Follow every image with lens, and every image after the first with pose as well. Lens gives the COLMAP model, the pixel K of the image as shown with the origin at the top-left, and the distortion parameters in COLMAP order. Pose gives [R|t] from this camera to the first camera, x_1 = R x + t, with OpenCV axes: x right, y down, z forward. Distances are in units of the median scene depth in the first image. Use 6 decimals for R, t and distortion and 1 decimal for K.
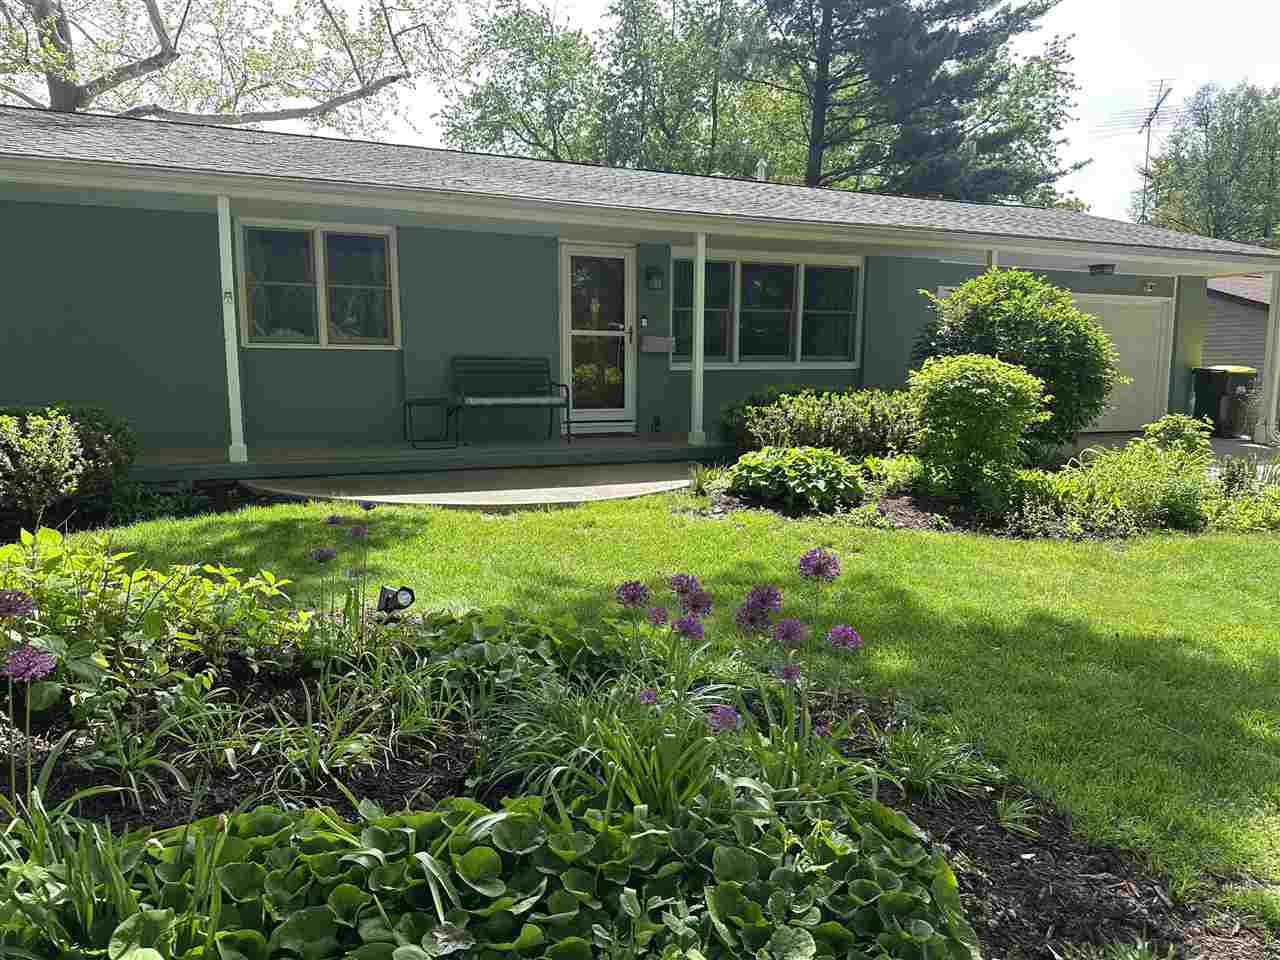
lens RADIAL K [[890.8, 0, 640.0], [0, 890.8, 480.0], [0, 0, 1]] dist [0.115246, -0.164497]
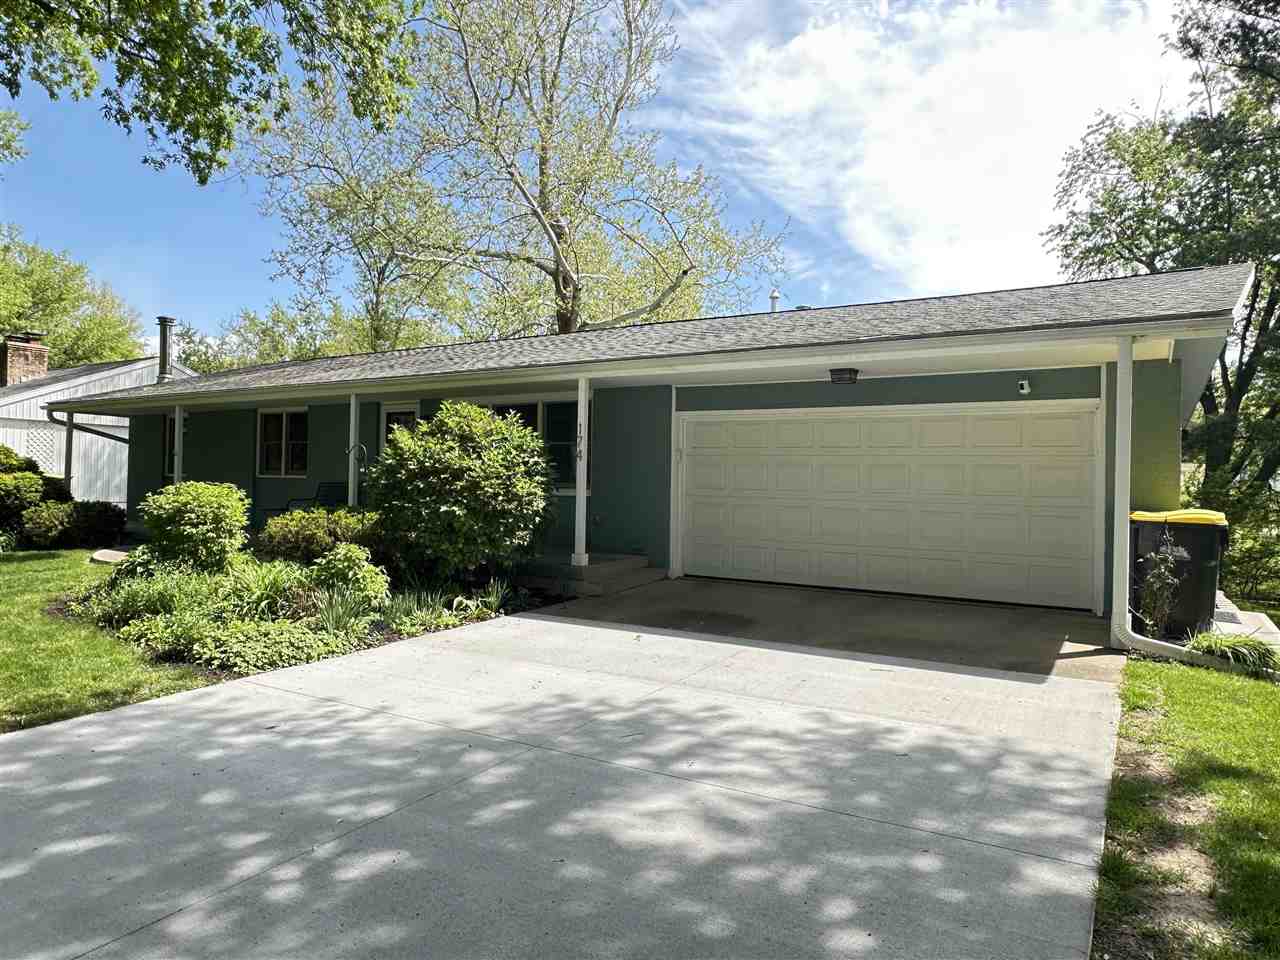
lens RADIAL K [[839.1, 0, 634.1], [0, 839.1, 476.3], [0, 0, 1]] dist [-0.024850, 0.031777]
pose [[0.554019, -0.002546, -0.832500, 0.881182], [-0.126097, 0.988201, -0.086938, -0.061830], [0.822899, 0.153141, 0.547161, 0.446158]]
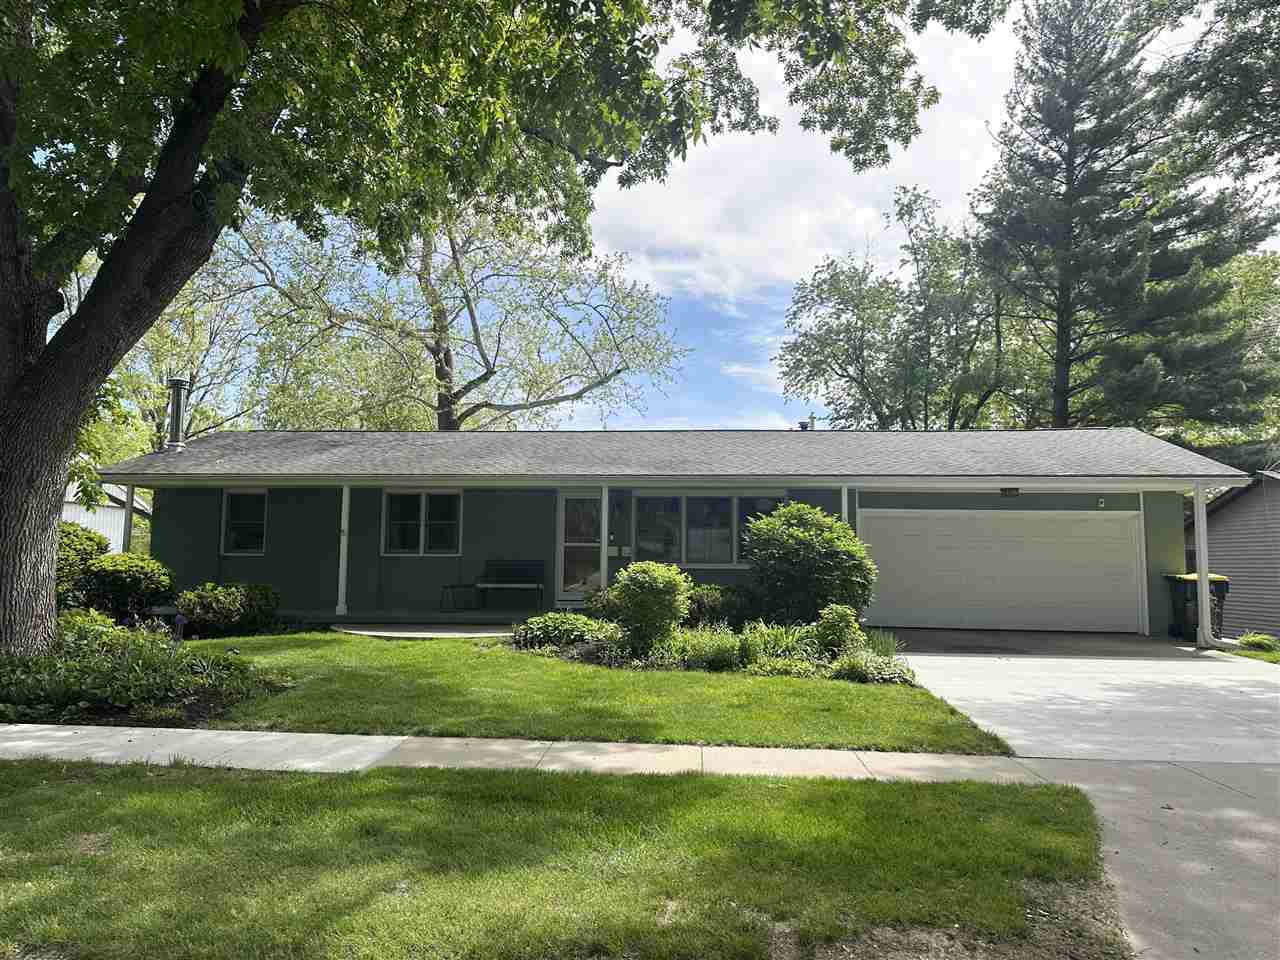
lens RADIAL K [[890.8, 0, 640.0], [0, 890.8, 480.0], [0, 0, 1]] dist [0.115246, -0.164497]
pose [[0.871861, -0.039290, -0.488176, 0.596647], [-0.070546, 0.976307, -0.204567, 0.026971], [0.484647, 0.212792, 0.848432, -0.219823]]
